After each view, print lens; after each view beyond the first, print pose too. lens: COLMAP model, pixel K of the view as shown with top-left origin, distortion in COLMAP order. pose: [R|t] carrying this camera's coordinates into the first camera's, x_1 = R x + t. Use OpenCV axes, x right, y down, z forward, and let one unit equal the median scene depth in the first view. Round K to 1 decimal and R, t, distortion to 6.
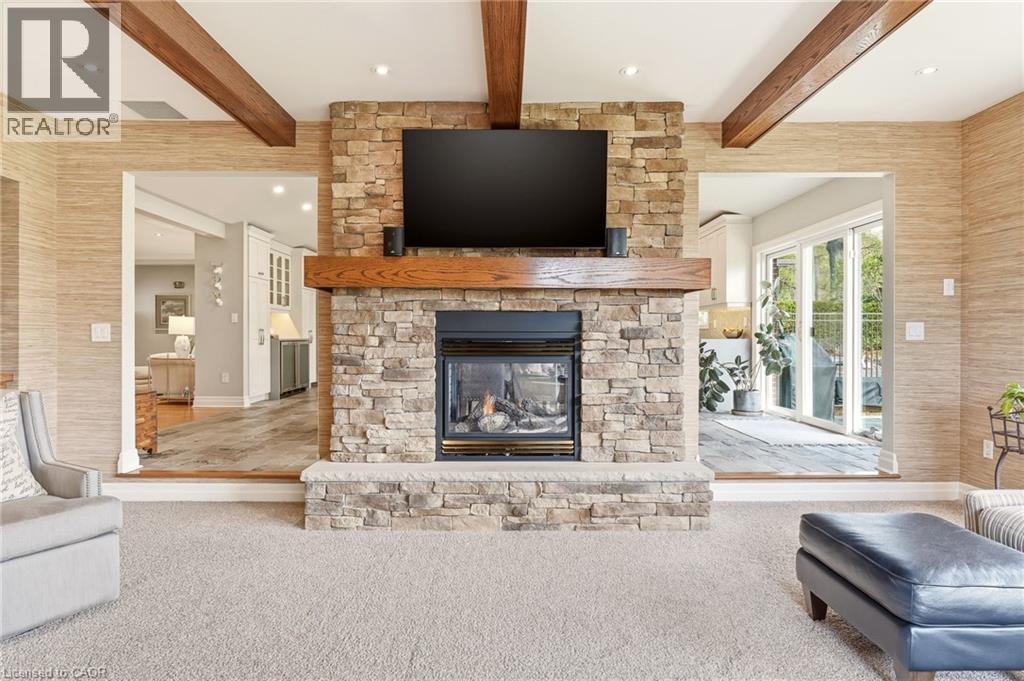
lens RADIAL K [[588.3, 0, 512.0], [0, 588.3, 340.5], [0, 0, 1]] dist [-0.002615, 0.000793]
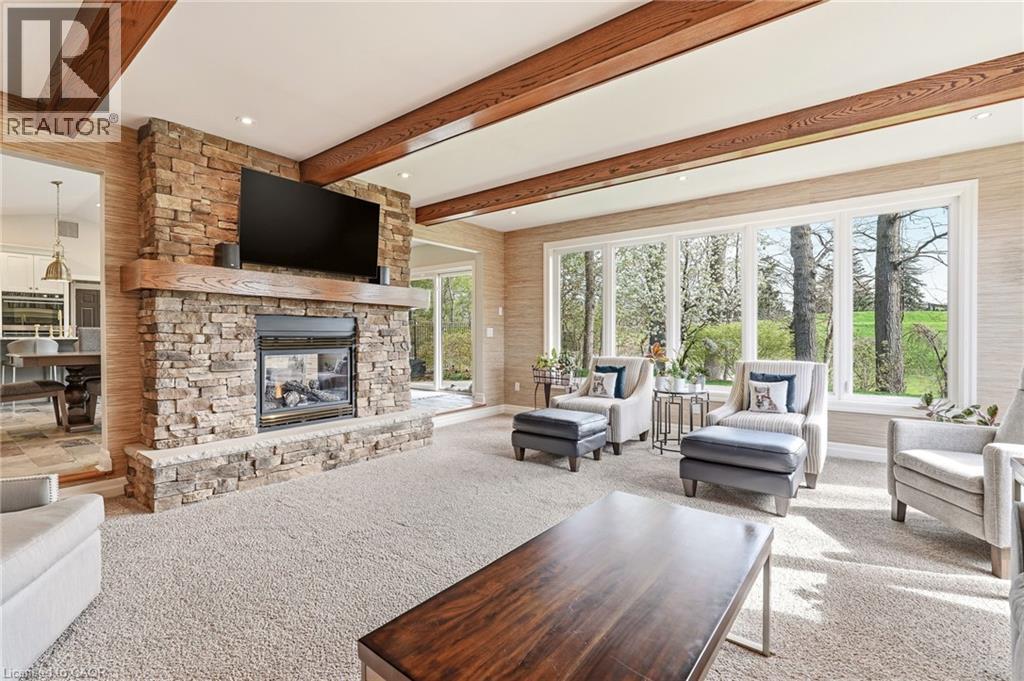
lens RADIAL K [[460.9, 0, 509.2], [0, 460.9, 338.9], [0, 0, 1]] dist [-0.005131, 0.001195]
pose [[0.616983, -0.006290, 0.786951, -0.572275], [0.004535, 0.999980, 0.004438, 0.000590], [-0.786963, 0.000831, 0.616999, -0.034193]]
